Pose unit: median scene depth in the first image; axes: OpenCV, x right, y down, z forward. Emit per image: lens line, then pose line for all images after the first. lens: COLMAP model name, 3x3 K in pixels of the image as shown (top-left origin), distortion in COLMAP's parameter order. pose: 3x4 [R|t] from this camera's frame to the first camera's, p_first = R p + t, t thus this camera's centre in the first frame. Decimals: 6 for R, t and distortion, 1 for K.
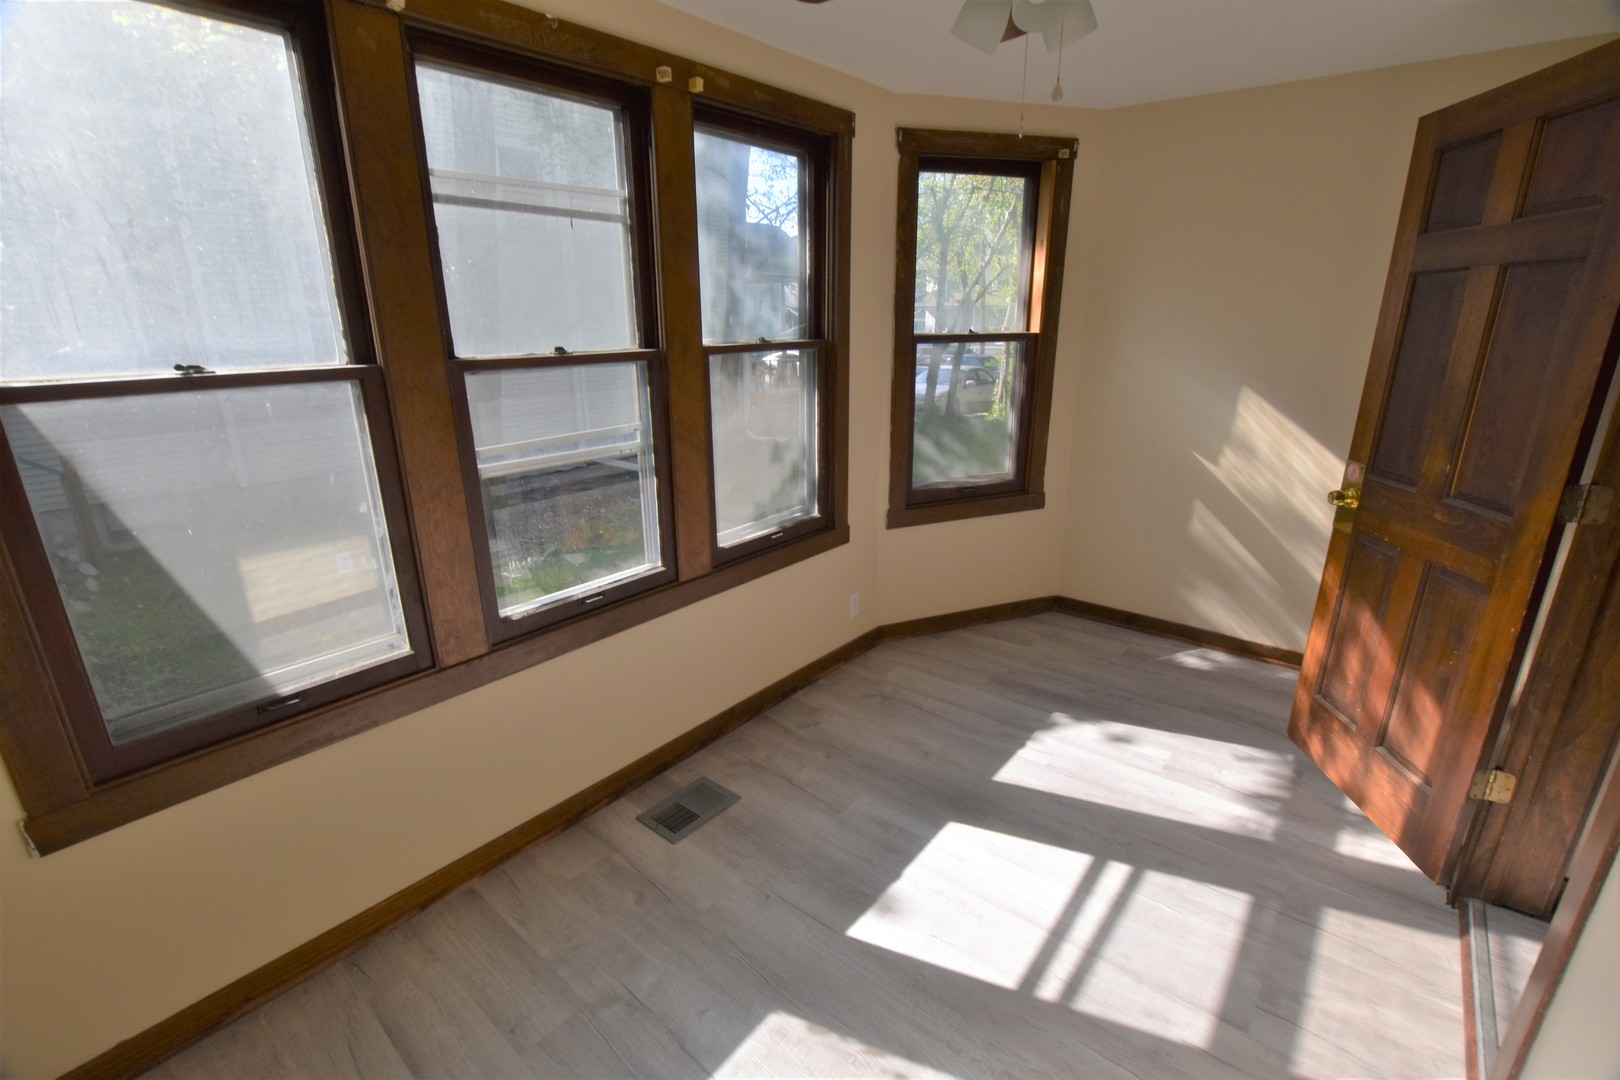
lens RADIAL K [[714.6, 0, 819.1], [0, 714.6, 537.5], [0, 0, 1]] dist [-0.032124, 0.002993]
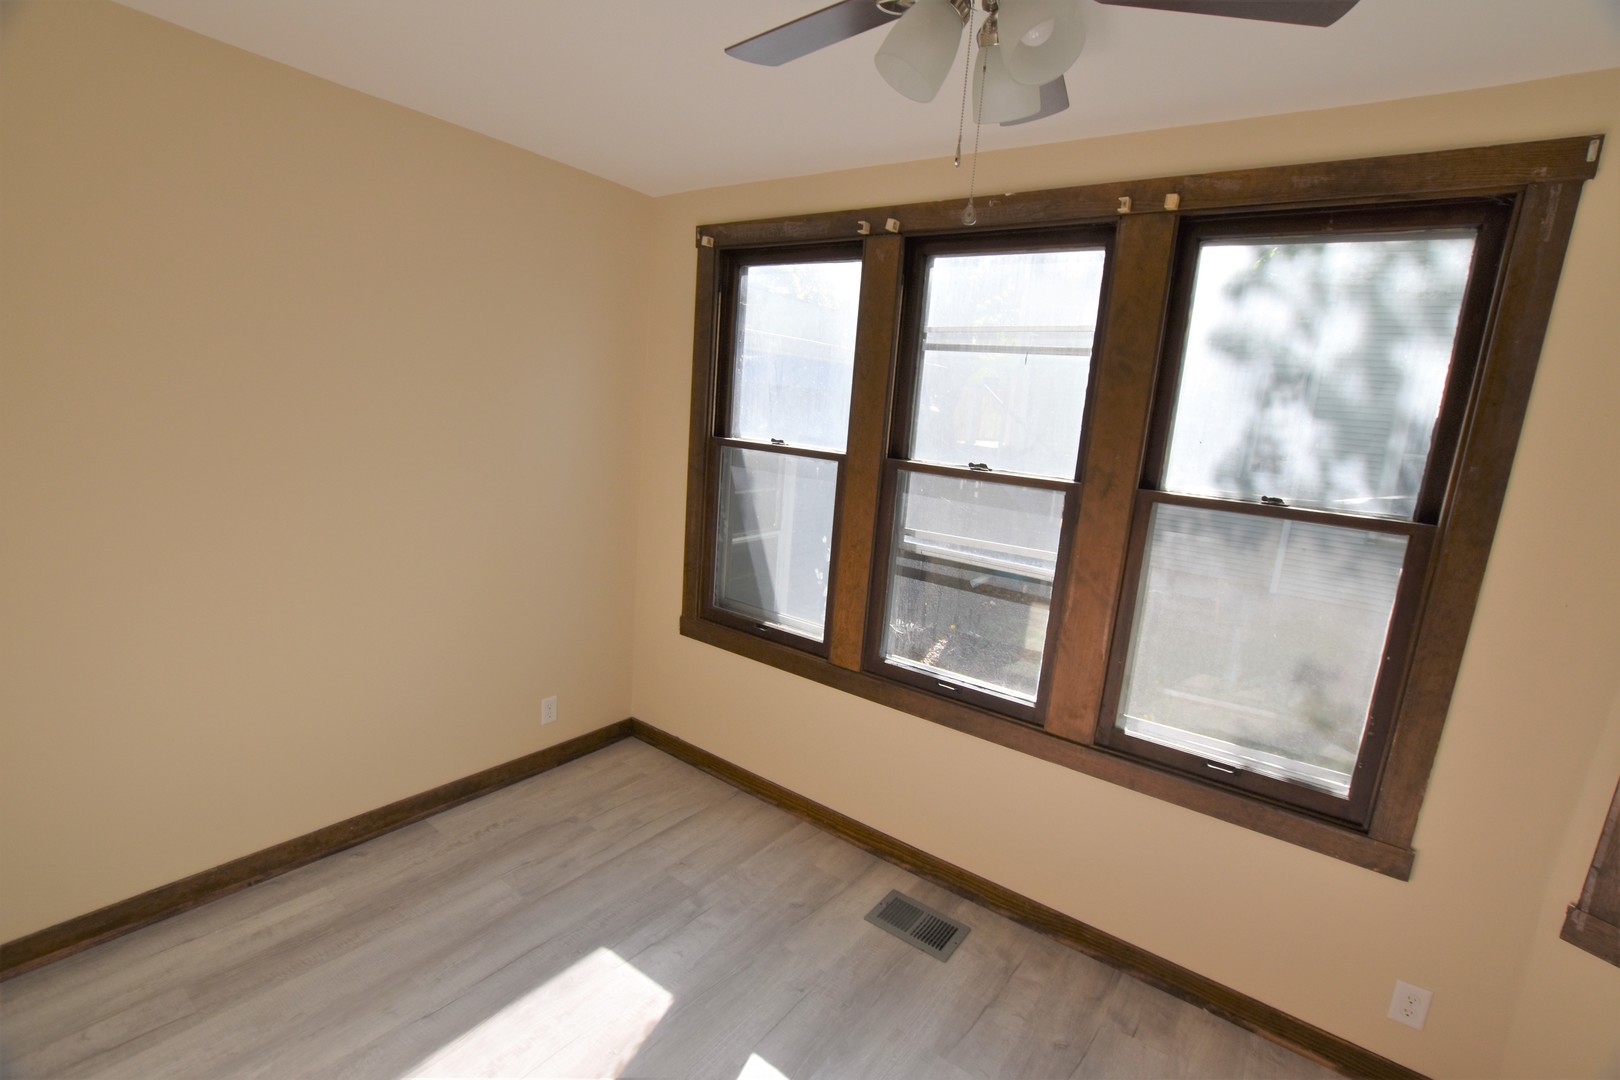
lens RADIAL K [[714.6, 0, 814.1], [0, 714.6, 543.2], [0, 0, 1]] dist [-0.032124, 0.002993]
pose [[0.070387, 0.201537, -0.976949, 0.692578], [-0.369891, 0.914830, 0.162072, -0.216376], [0.926405, 0.349957, 0.138938, 0.578203]]
